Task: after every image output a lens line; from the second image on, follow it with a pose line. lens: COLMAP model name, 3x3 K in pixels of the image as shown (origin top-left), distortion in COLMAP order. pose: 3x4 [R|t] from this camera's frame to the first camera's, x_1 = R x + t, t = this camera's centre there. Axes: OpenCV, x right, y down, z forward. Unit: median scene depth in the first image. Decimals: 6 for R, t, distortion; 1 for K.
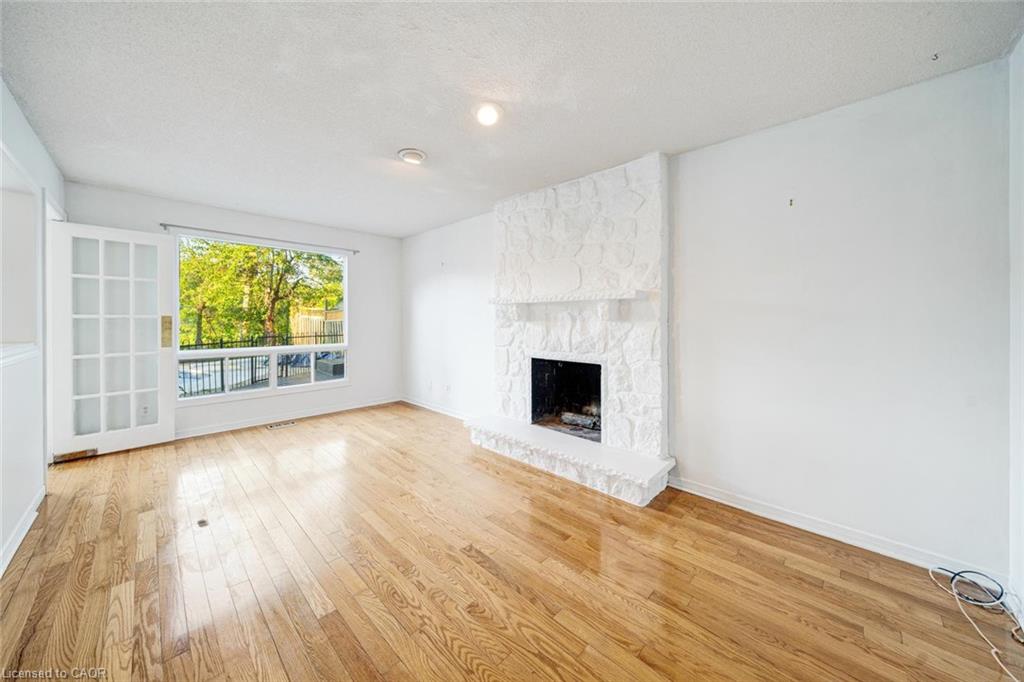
lens RADIAL K [[358.7, 0, 506.6], [0, 358.7, 311.3], [0, 0, 1]] dist [-0.000410, -0.000048]
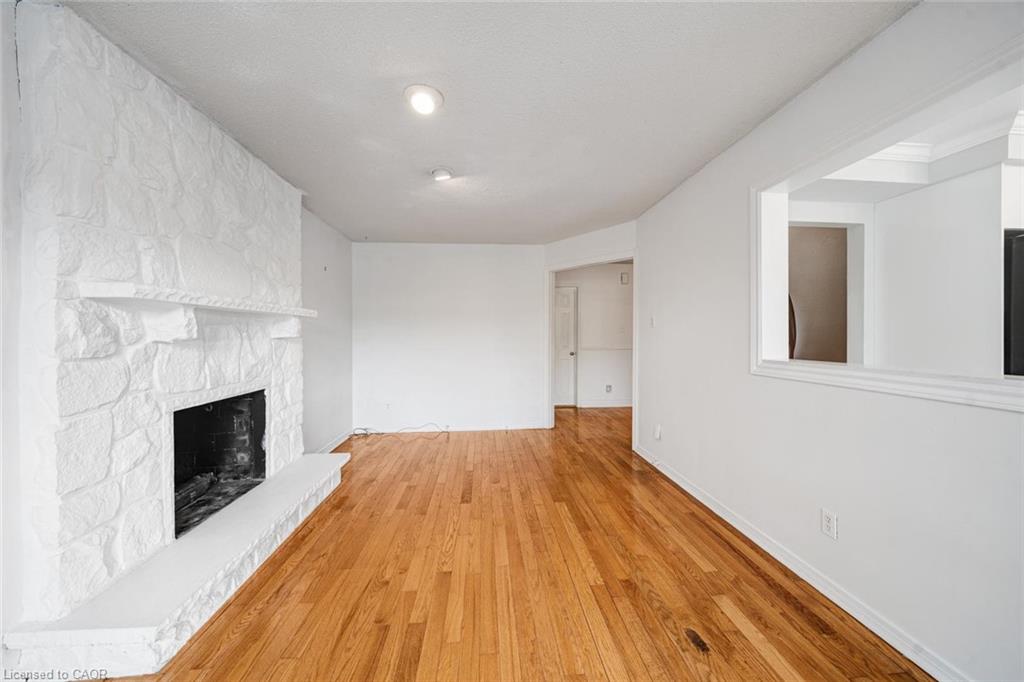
lens RADIAL K [[355.7, 0, 511.1], [0, 355.7, 319.2], [0, 0, 1]] dist [-0.002530, -0.000190]
pose [[-0.757493, 0.033952, 0.651960, -0.681479], [-0.006963, 0.998170, -0.060072, 0.025744], [-0.652806, -0.050044, -0.755870, 1.152860]]
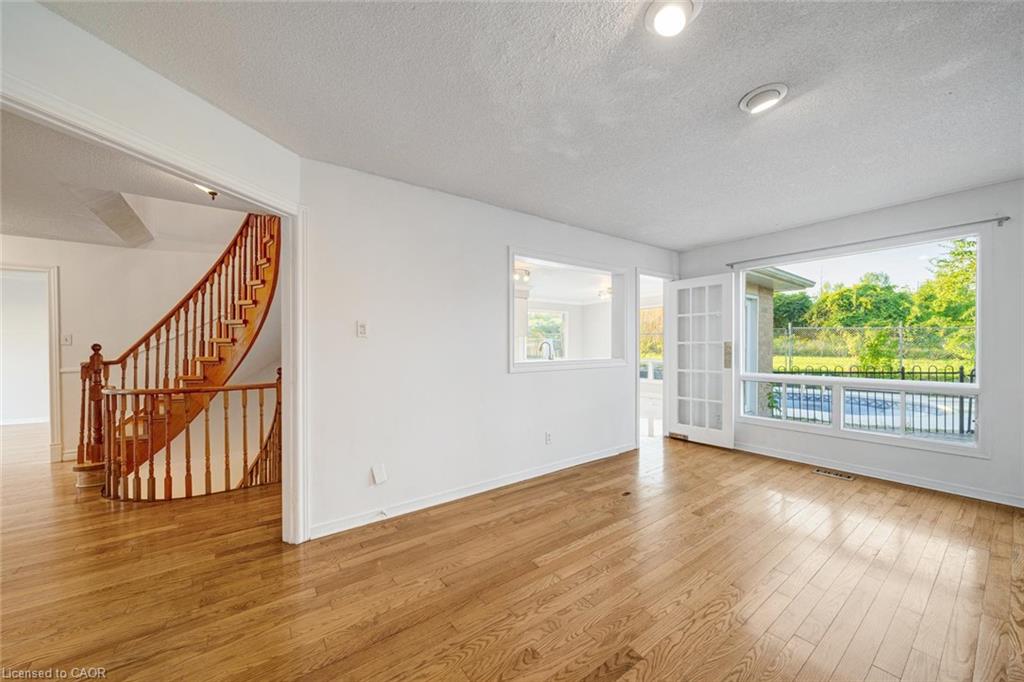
lens RADIAL K [[367.6, 0, 503.3], [0, 367.6, 342.9], [0, 0, 1]] dist [-0.000348, -0.000041]
pose [[-0.170560, -0.007641, -0.985318, 0.407800], [0.027178, 0.999553, -0.012456, 0.012585], [0.984972, -0.028903, -0.170276, 0.522480]]
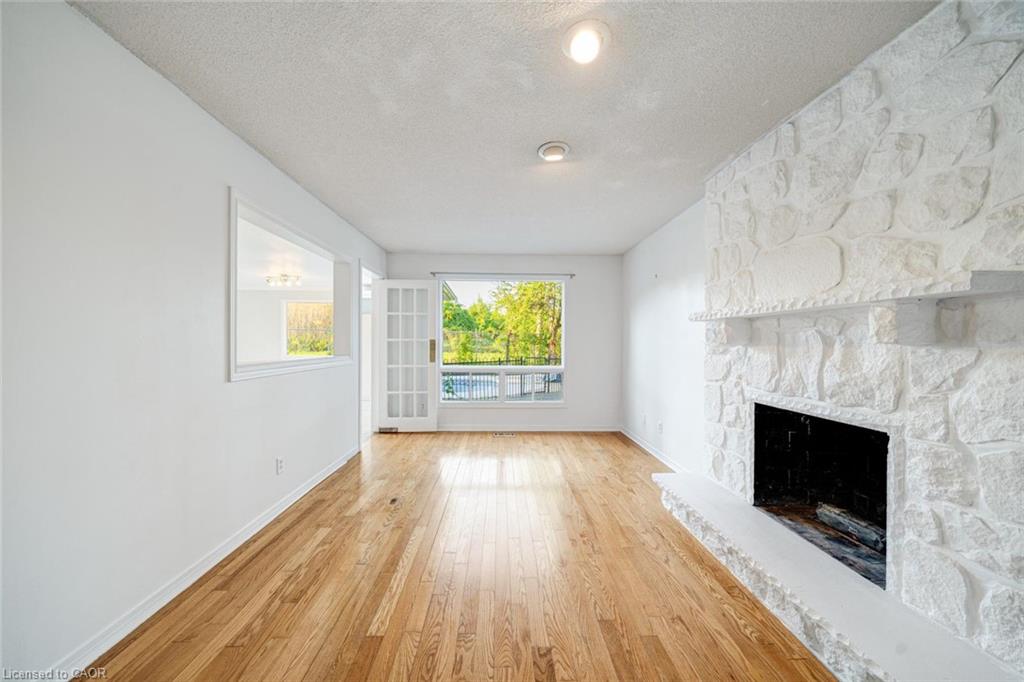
lens RADIAL K [[350.9, 0, 506.6], [0, 350.9, 340.4], [0, 0, 1]] dist [-0.001723, -0.000133]
pose [[0.718182, -0.001638, -0.695854, 0.200901], [0.009763, 0.999923, 0.007723, 0.010128], [0.695787, -0.012341, 0.718142, 0.259807]]
